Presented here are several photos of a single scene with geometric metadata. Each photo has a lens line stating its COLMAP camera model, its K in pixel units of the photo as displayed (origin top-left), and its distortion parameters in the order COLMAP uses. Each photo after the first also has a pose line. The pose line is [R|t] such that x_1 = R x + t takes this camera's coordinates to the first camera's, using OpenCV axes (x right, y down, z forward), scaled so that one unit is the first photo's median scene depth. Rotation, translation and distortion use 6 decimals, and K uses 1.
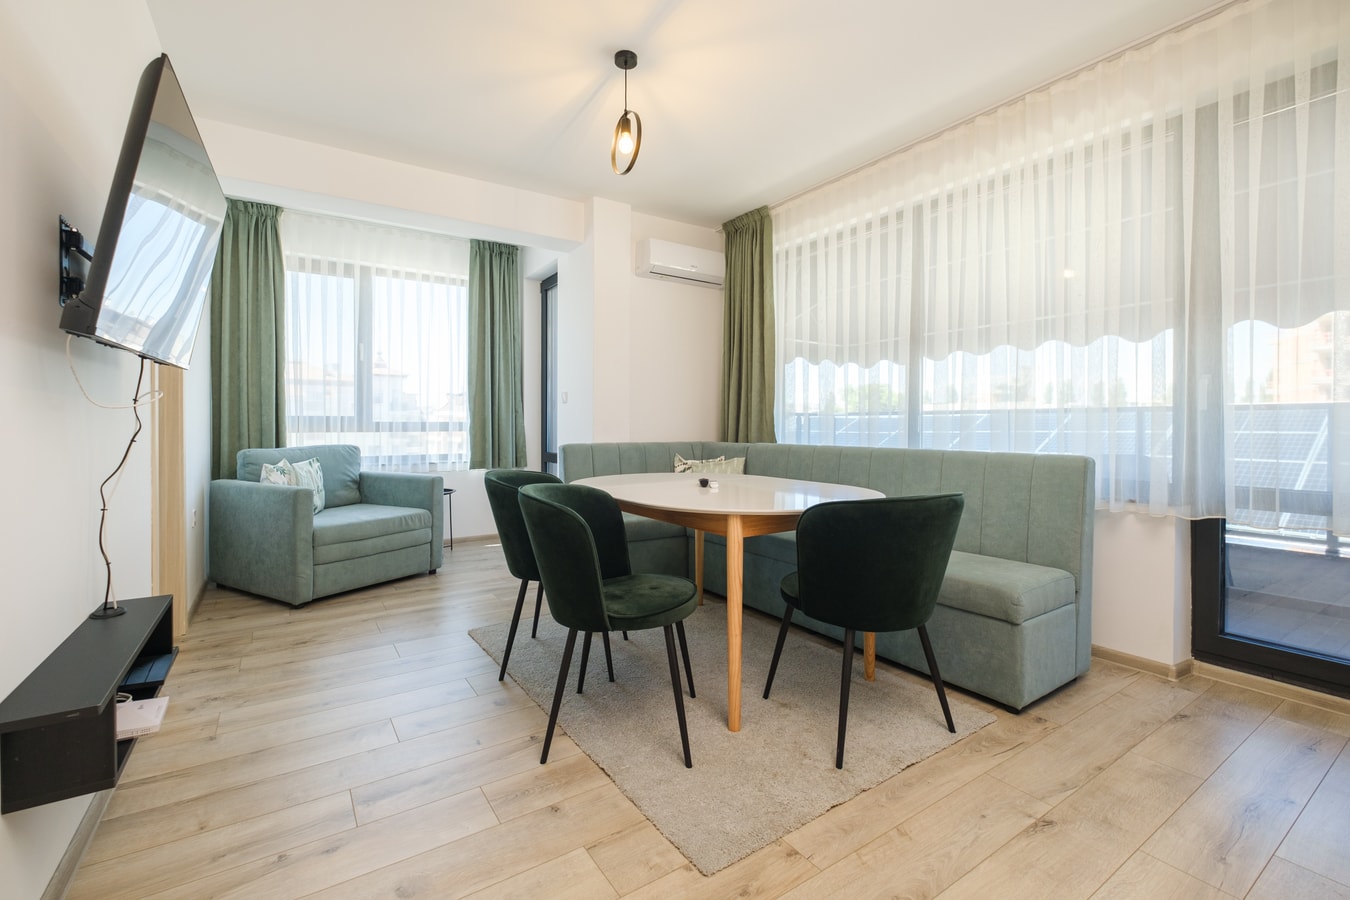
lens RADIAL K [[586.7, 0, 673.8], [0, 586.7, 428.4], [0, 0, 1]] dist [-0.000939, -0.004420]
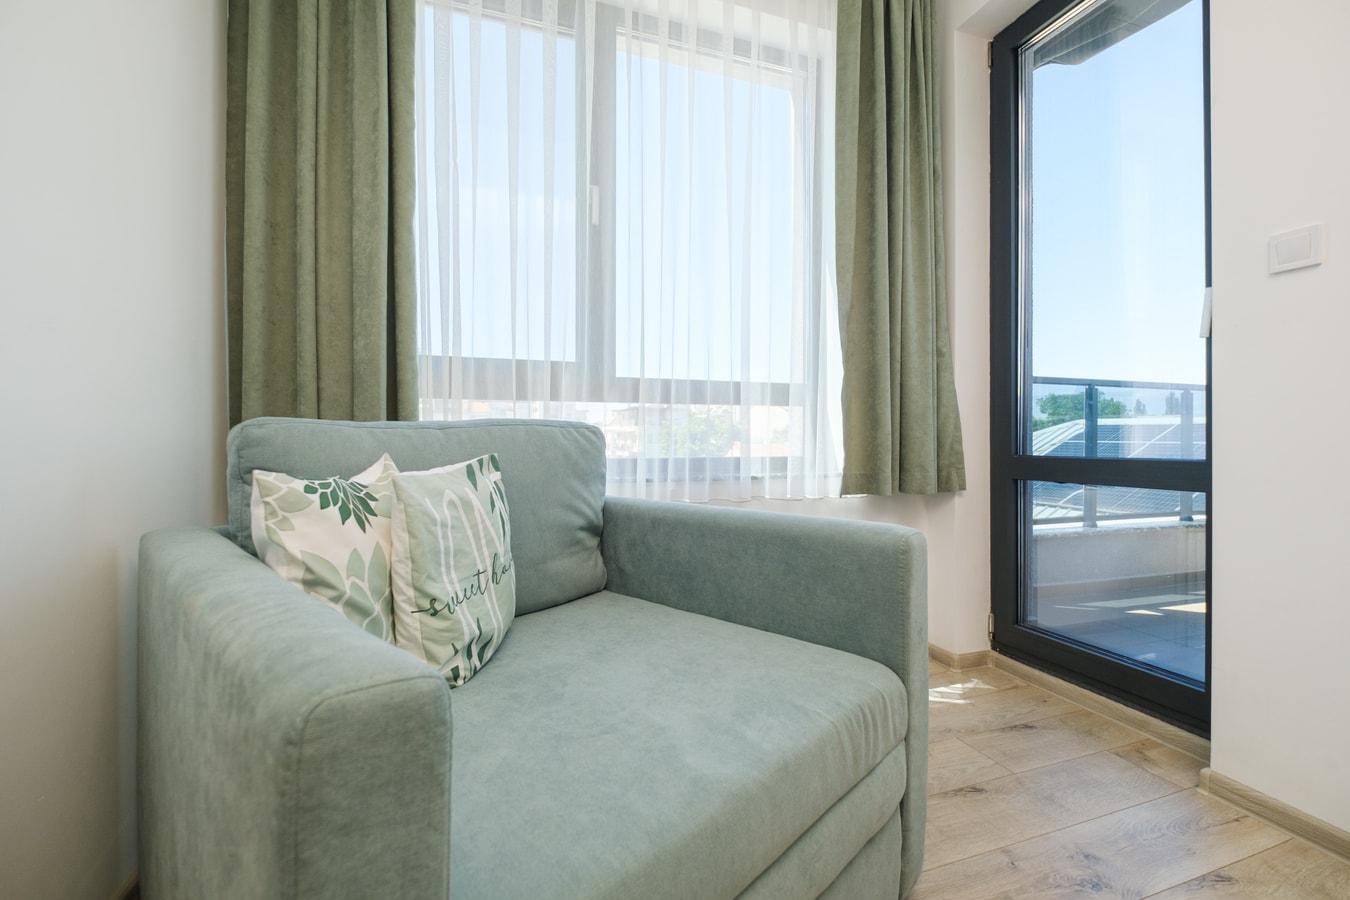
lens RADIAL K [[586.7, 0, 702.0], [0, 586.7, 444.7], [0, 0, 1]] dist [-0.000939, -0.004420]
pose [[0.977123, 0.003400, -0.212649, -0.493152], [-0.003631, 0.999993, -0.000697, 0.049961], [0.212645, 0.001453, 0.977128, 0.816631]]
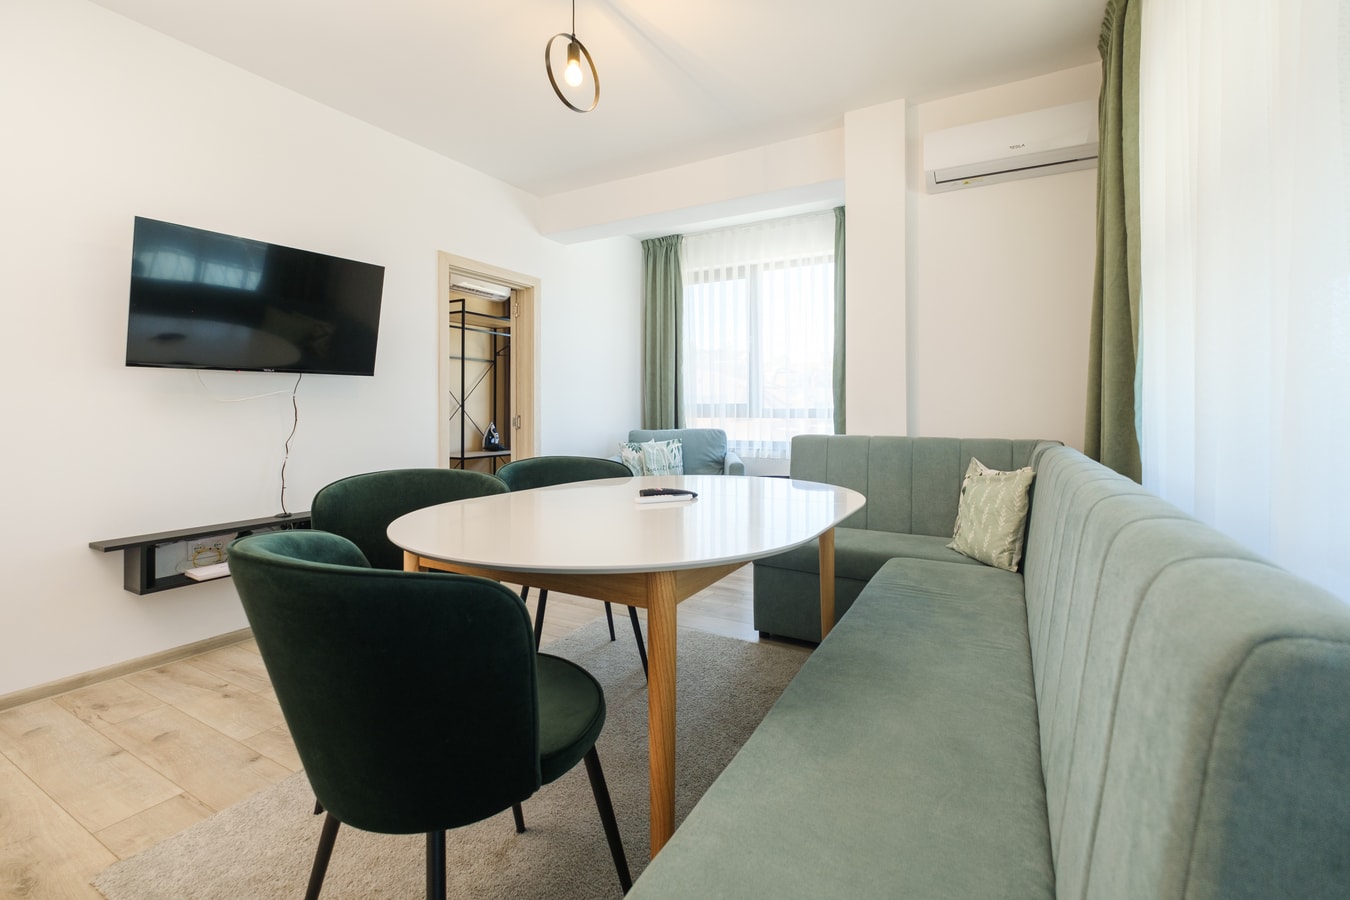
lens RADIAL K [[586.7, 0, 687.6], [0, 586.7, 408.7], [0, 0, 1]] dist [-0.000939, -0.004420]
pose [[0.470347, -0.006022, -0.882461, 0.494175], [-0.007599, 0.999912, -0.010874, 0.001647], [0.882449, 0.011820, 0.470260, 0.516949]]
